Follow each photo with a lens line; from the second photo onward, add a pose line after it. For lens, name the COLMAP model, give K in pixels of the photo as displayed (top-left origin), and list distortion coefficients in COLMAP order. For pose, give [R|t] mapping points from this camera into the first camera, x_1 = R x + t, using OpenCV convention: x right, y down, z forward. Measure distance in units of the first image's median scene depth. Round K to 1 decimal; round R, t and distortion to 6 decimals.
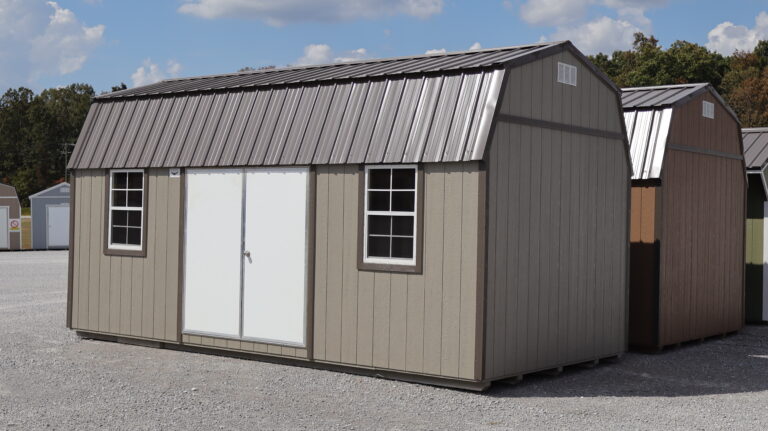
lens RADIAL K [[1097.0, 0, 384.0], [0, 1097.0, 215.5], [0, 0, 1]] dist [-0.026075, -0.023102]
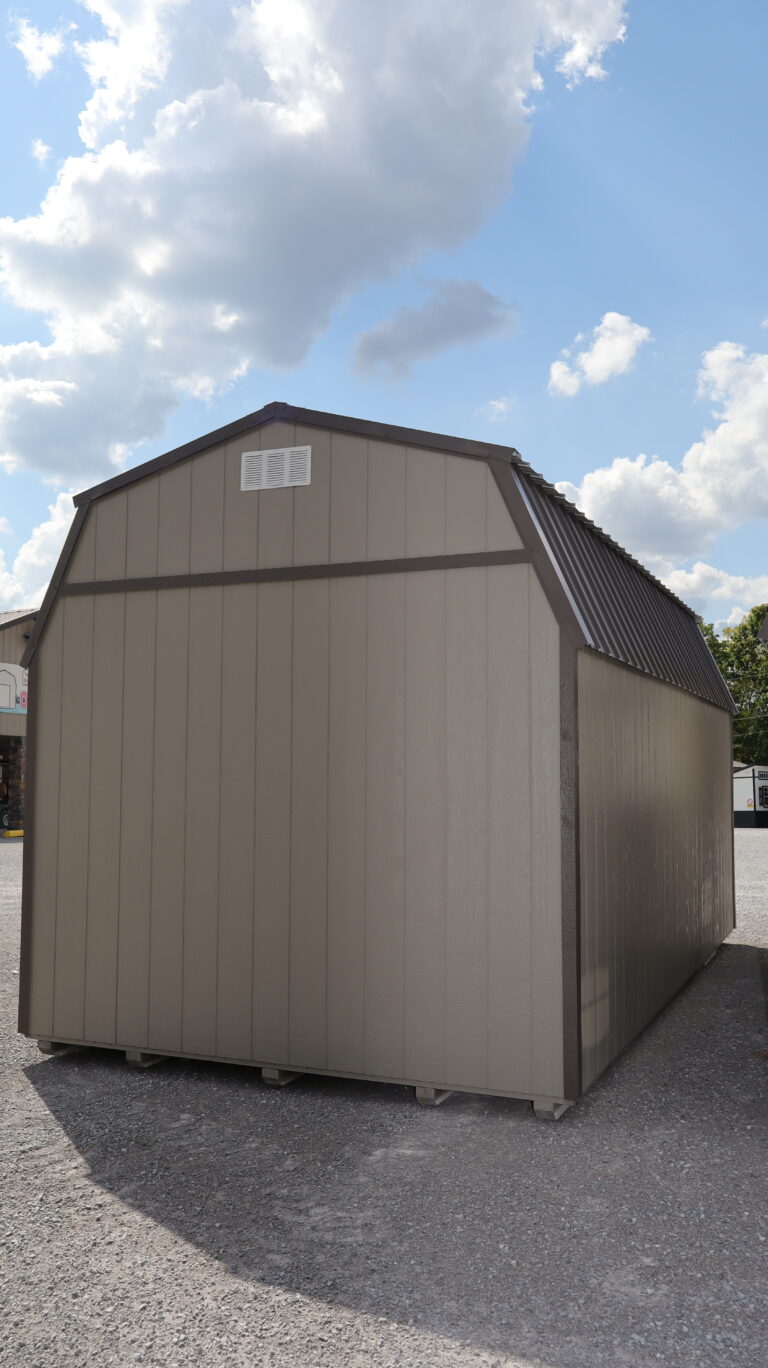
lens RADIAL K [[1172.9, 0, 384.0], [0, 1172.9, 684.0], [0, 0, 1]] dist [0.001467, 0.005169]
pose [[0.236369, -0.089694, -0.967515, 0.728074], [0.003423, 0.995801, -0.091480, 0.018724], [0.971657, 0.018311, 0.235683, 0.980207]]
